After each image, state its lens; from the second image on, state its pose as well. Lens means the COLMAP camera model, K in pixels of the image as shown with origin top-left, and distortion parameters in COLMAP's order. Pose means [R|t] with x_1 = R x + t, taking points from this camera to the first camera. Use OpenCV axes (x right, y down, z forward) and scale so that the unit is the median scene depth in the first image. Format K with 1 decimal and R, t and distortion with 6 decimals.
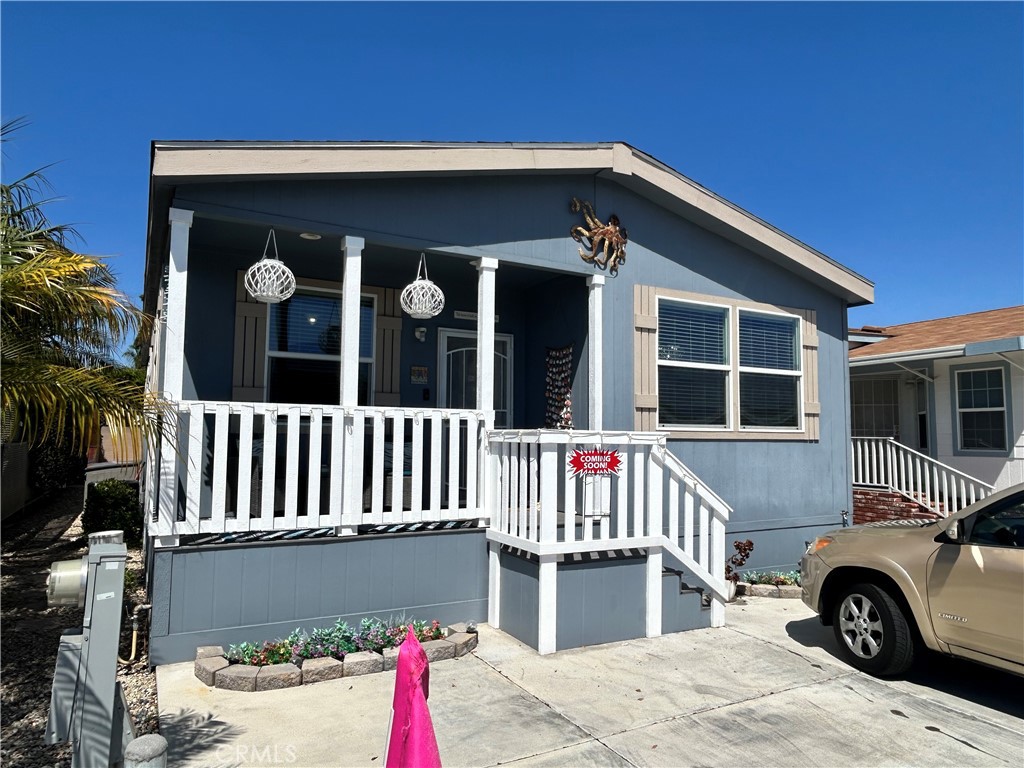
lens RADIAL K [[666.5, 0, 512.0], [0, 666.5, 384.0], [0, 0, 1]] dist [-0.006132, -0.004804]
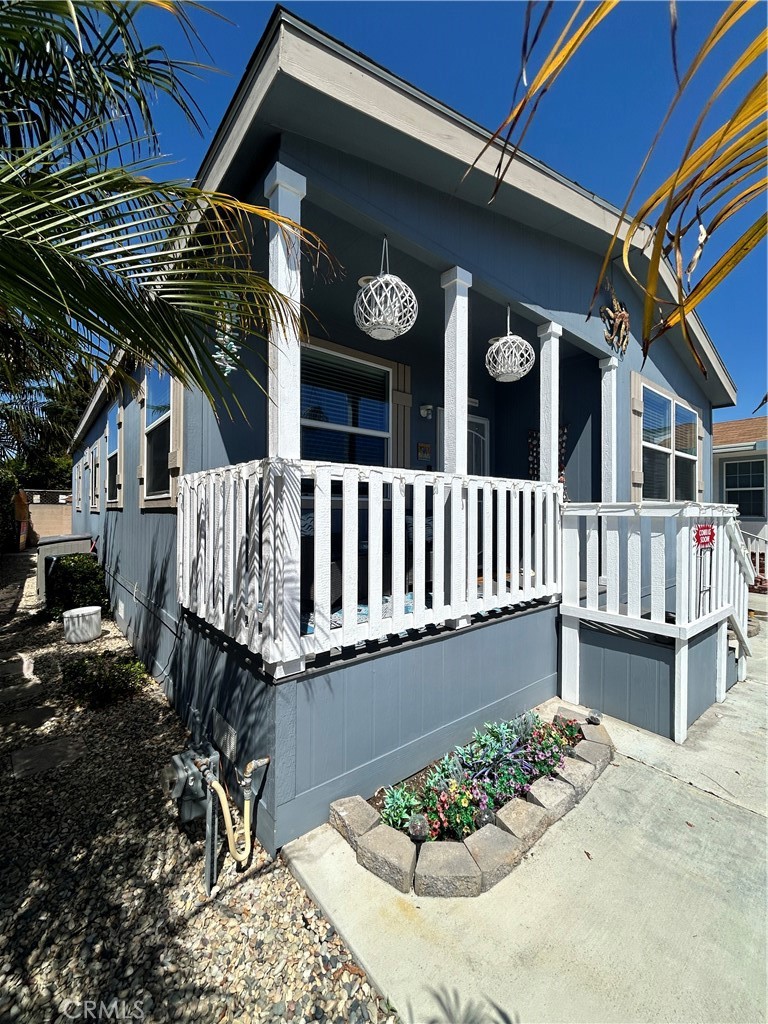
lens RADIAL K [[412.8, 0, 386.1], [0, 412.8, 507.6], [0, 0, 1]] dist [0.000172, 0.000119]
pose [[0.981710, -0.005505, 0.190301, -0.341207], [-0.008868, 0.997175, 0.074594, 0.027919], [-0.190173, -0.074918, 0.978888, 0.392953]]
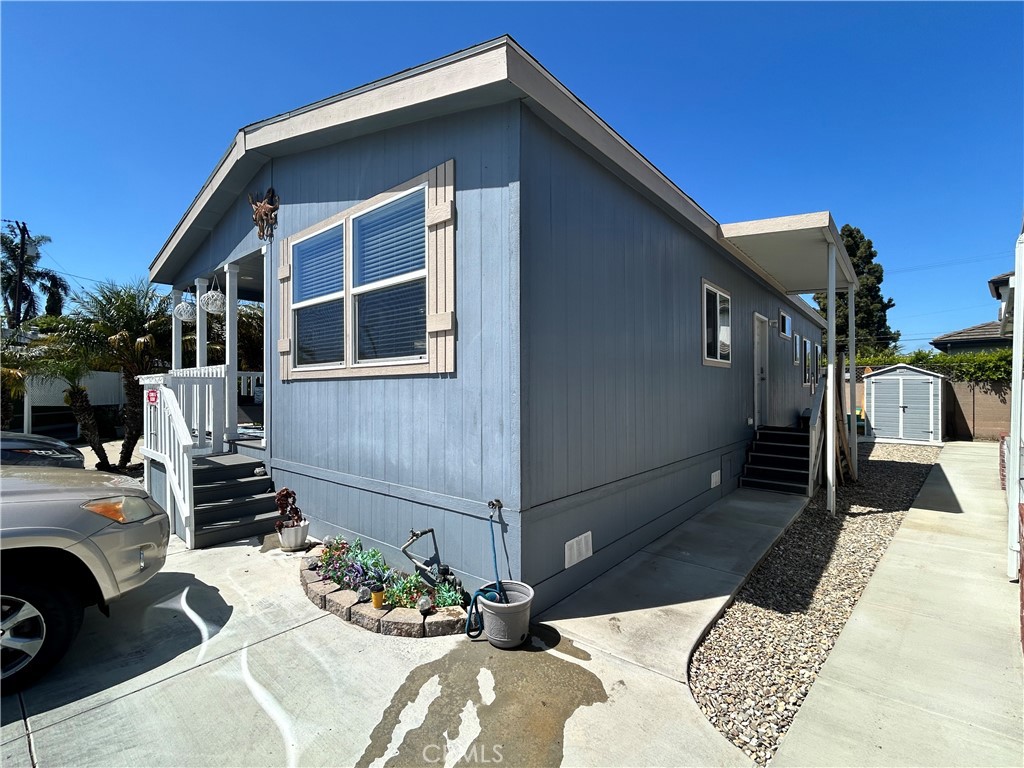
lens RADIAL K [[459.8, 0, 512.0], [0, 459.8, 384.0], [0, 0, 1]] dist [-0.002311, -0.000193]
pose [[0.361594, -0.023011, -0.932052, 1.028126], [0.083019, 0.996519, 0.007604, 0.112796], [0.928632, -0.080127, 0.362246, 1.055813]]
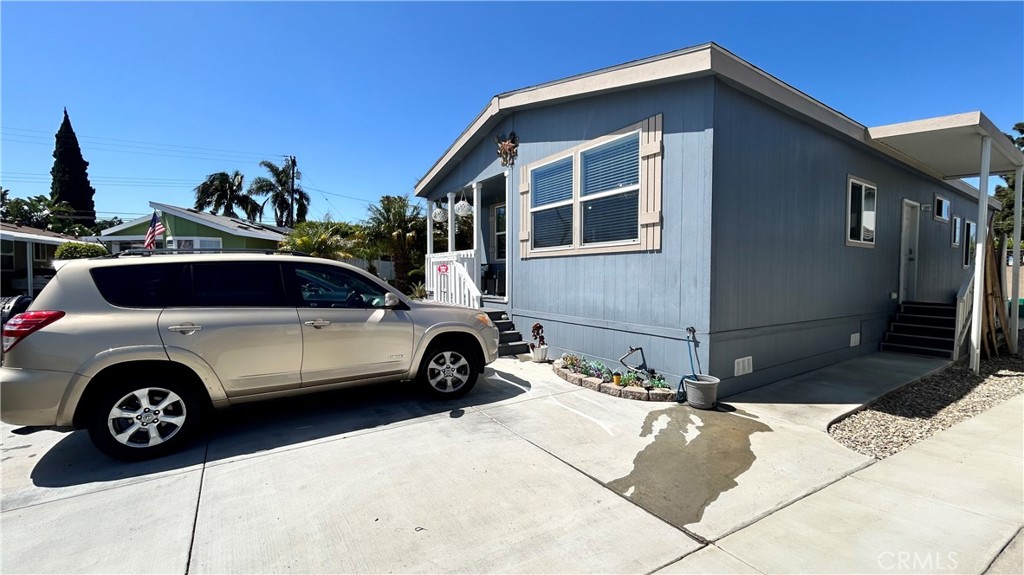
lens RADIAL K [[412.2, 0, 509.4], [0, 412.2, 286.5], [0, 0, 1]] dist [-0.000538, 0.000746]
pose [[0.079338, 0.015705, -0.996724, 1.231744], [0.076059, 0.996866, 0.021761, 0.127535], [0.993942, -0.077536, 0.077895, 0.860241]]
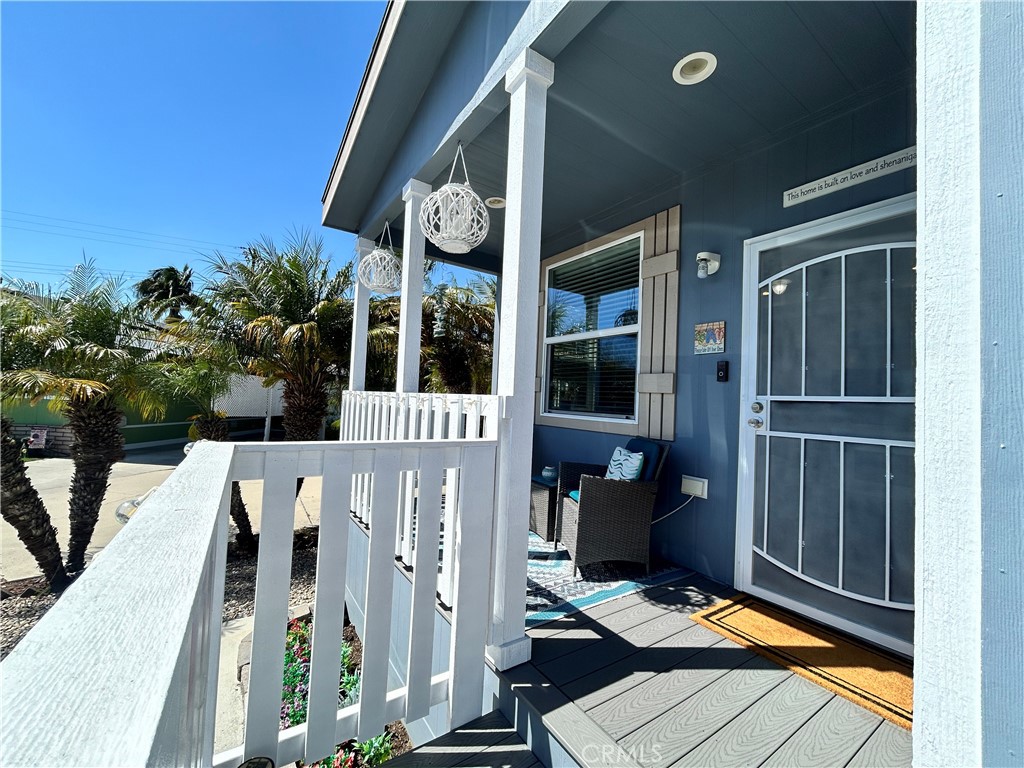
lens RADIAL K [[412.8, 0, 509.0], [0, 412.8, 382.7], [0, 0, 1]] dist [0.000172, 0.000119]
pose [[0.089971, -0.047223, -0.994824, 0.204341], [0.034957, 0.998410, -0.044232, 0.036482], [0.995331, -0.030797, 0.091478, 0.844260]]
